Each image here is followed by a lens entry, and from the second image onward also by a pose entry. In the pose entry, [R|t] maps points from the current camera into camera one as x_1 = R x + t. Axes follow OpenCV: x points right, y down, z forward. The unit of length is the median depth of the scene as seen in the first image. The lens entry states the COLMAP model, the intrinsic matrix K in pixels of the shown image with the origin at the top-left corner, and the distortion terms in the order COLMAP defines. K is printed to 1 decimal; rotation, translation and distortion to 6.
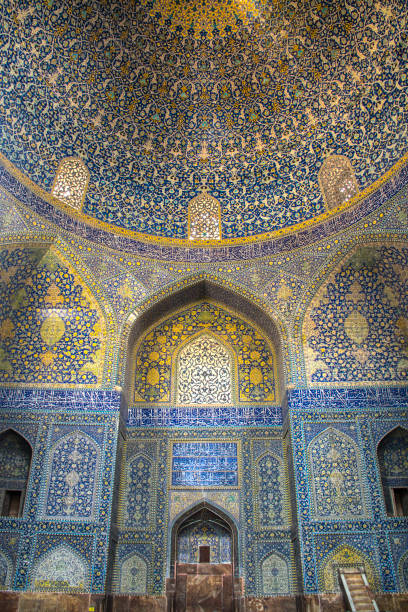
lens RADIAL K [[485.0, 0, 204.0], [0, 485.0, 306.0], [0, 0, 1]] dist [-0.138343, 0.085613]
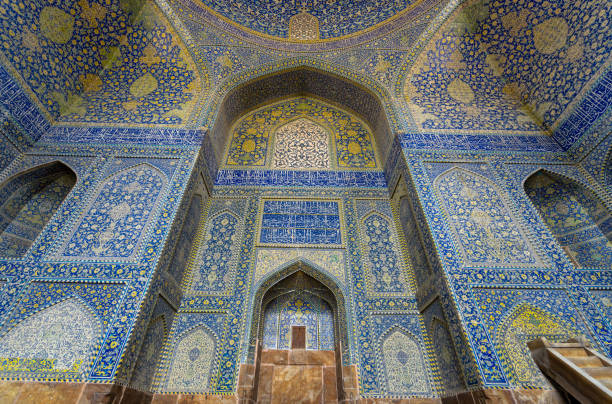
lens RADIAL K [[294.5, 0, 303.0], [0, 294.5, 174.5], [0, 0, 1]] dist [-0.000473, 0.000360]
pose [[0.999525, 0.025235, 0.017665, -0.006092], [-0.022568, 0.990225, -0.137644, 0.318382], [-0.020966, 0.137180, 0.990324, 0.469468]]
